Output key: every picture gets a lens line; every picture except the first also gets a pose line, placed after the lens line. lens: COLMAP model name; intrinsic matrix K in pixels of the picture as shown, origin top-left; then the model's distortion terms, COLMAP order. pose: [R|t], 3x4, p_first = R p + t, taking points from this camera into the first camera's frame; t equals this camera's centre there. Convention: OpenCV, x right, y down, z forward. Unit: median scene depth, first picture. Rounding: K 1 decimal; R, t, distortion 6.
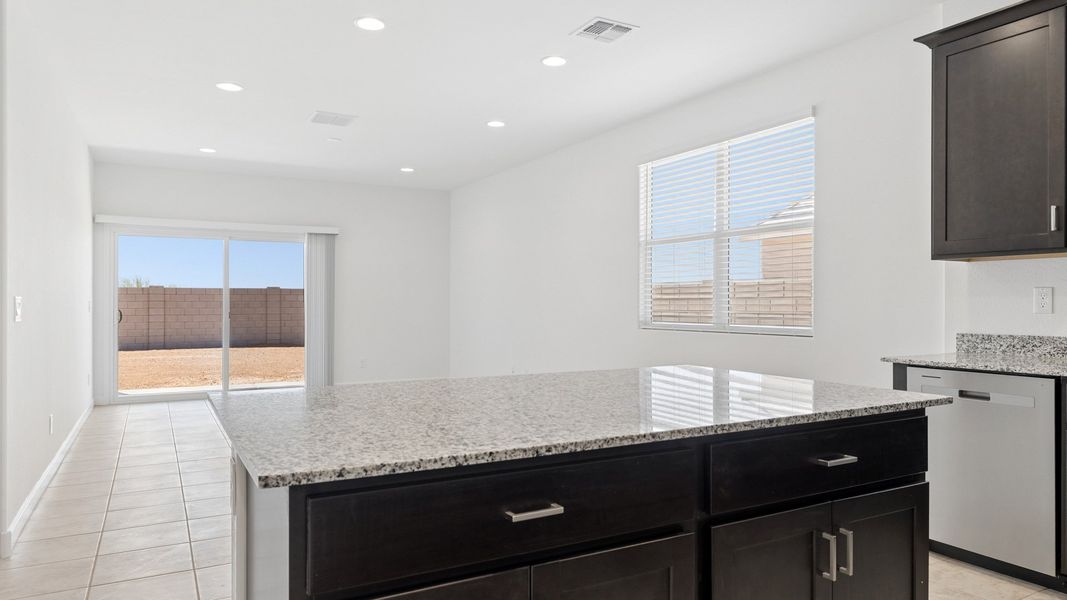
lens RADIAL K [[701.1, 0, 532.0], [0, 701.1, 297.7], [0, 0, 1]] dist [-0.010410, 0.000441]
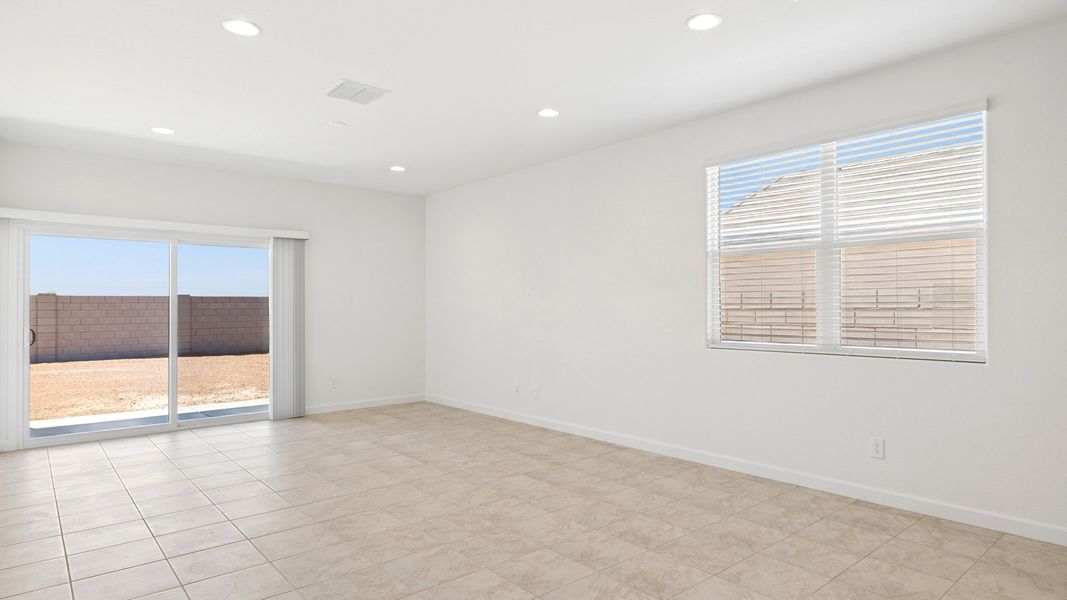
lens RADIAL K [[606.6, 0, 536.1], [0, 606.6, 298.3], [0, 0, 1]] dist [-0.004350, -0.000395]
pose [[0.978875, 0.000680, 0.204461, -0.165253], [0.000864, 0.999972, -0.007466, -0.010750], [-0.204460, 0.007485, 0.978846, 0.205976]]
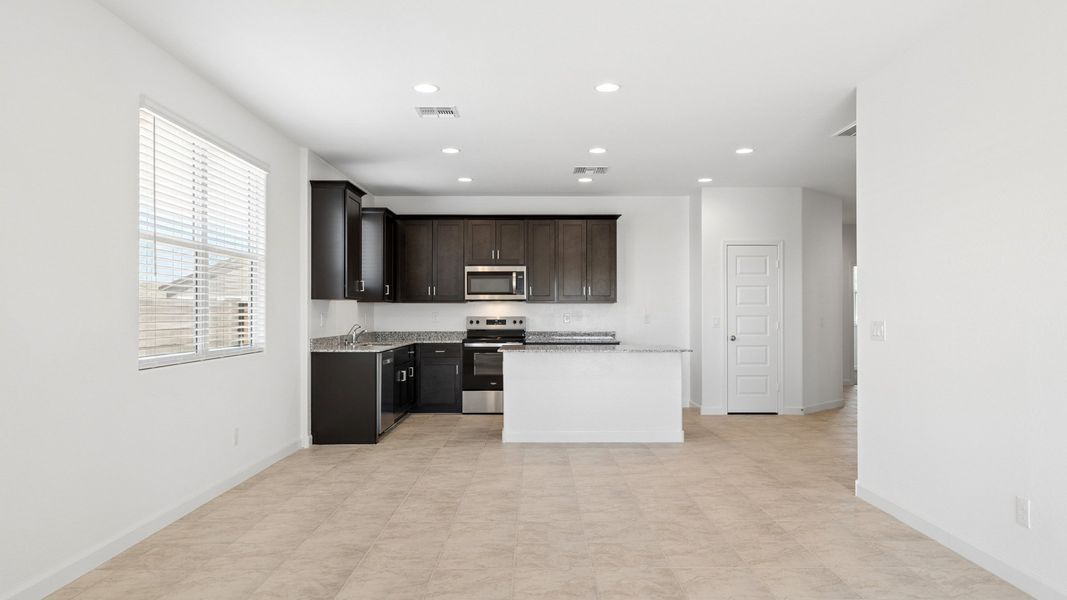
lens RADIAL K [[701.1, 0, 534.0], [0, 701.1, 304.8], [0, 0, 1]] dist [-0.010410, 0.000441]
pose [[-0.876367, 0.008674, 0.481565, -0.334985], [0.002531, 0.999907, -0.013405, -0.004378], [-0.481637, -0.010529, -0.876308, 1.019612]]
